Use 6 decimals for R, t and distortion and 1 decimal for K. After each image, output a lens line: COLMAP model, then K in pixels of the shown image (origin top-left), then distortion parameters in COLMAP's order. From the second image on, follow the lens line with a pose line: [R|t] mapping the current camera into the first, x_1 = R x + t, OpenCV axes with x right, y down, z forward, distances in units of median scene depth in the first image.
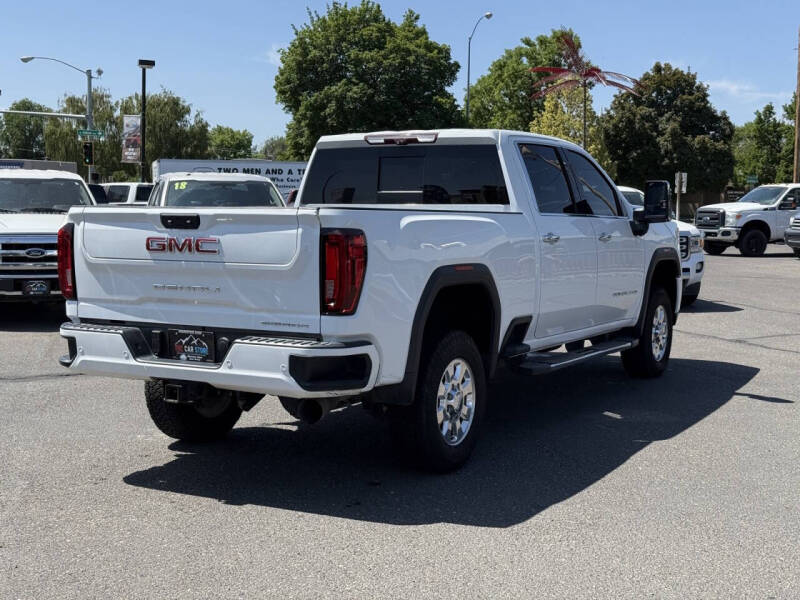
lens RADIAL K [[1094.9, 0, 400.0], [0, 1094.9, 300.0], [0, 0, 1]] dist [0.155927, -0.252049]
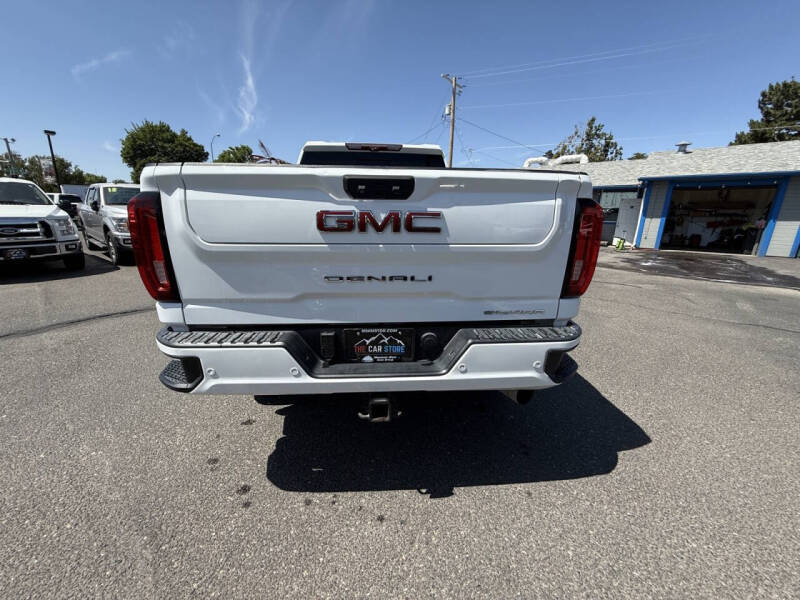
lens RADIAL K [[317.7, 0, 396.7], [0, 317.7, 298.6], [0, 0, 1]] dist [0.000475, -0.000006]
pose [[0.836459, -0.141058, 0.529565, -0.156754], [0.039103, 0.979207, 0.199062, -0.021243], [-0.546633, -0.145799, 0.824582, 0.414889]]
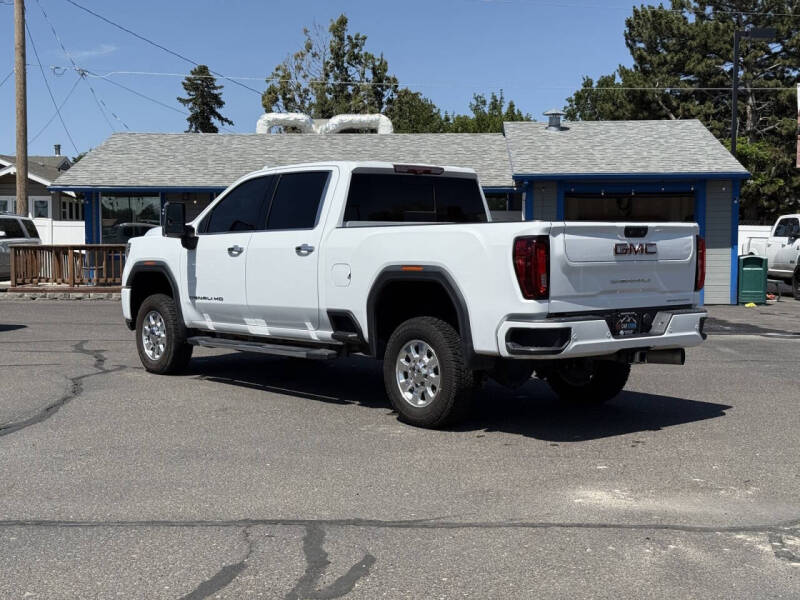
lens RADIAL K [[1094.9, 0, 400.0], [0, 1094.9, 300.0], [0, 0, 1]] dist [0.155927, -0.252049]
pose [[0.361243, -0.057415, 0.930703, -0.806801], [0.081190, 0.996249, 0.029946, -0.026272], [-0.928931, 0.064746, 0.364549, 0.396018]]
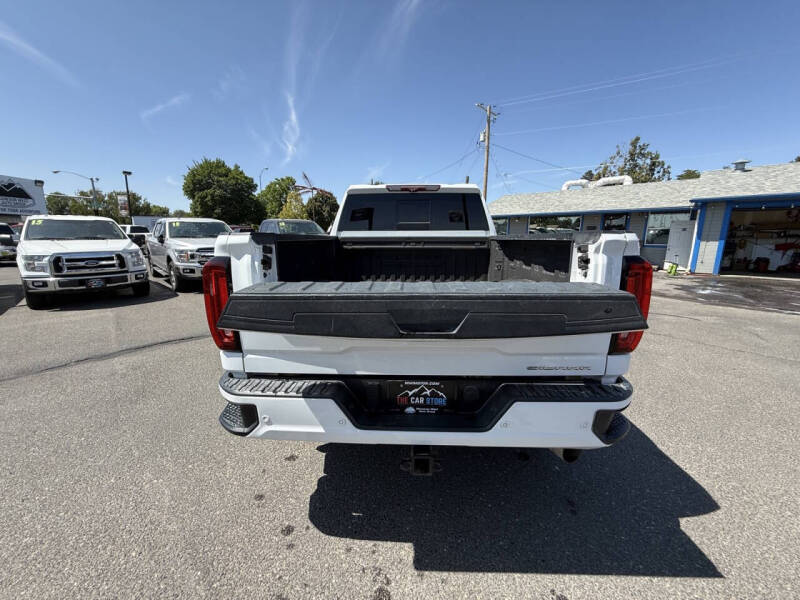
lens RADIAL K [[317.7, 0, 396.7], [0, 317.7, 298.6], [0, 0, 1]] dist [0.000475, -0.000006]
pose [[0.889213, -0.099141, 0.446622, -0.161054], [0.046493, 0.990766, 0.127363, -0.034807], [-0.455125, -0.092488, 0.885611, 0.413767]]
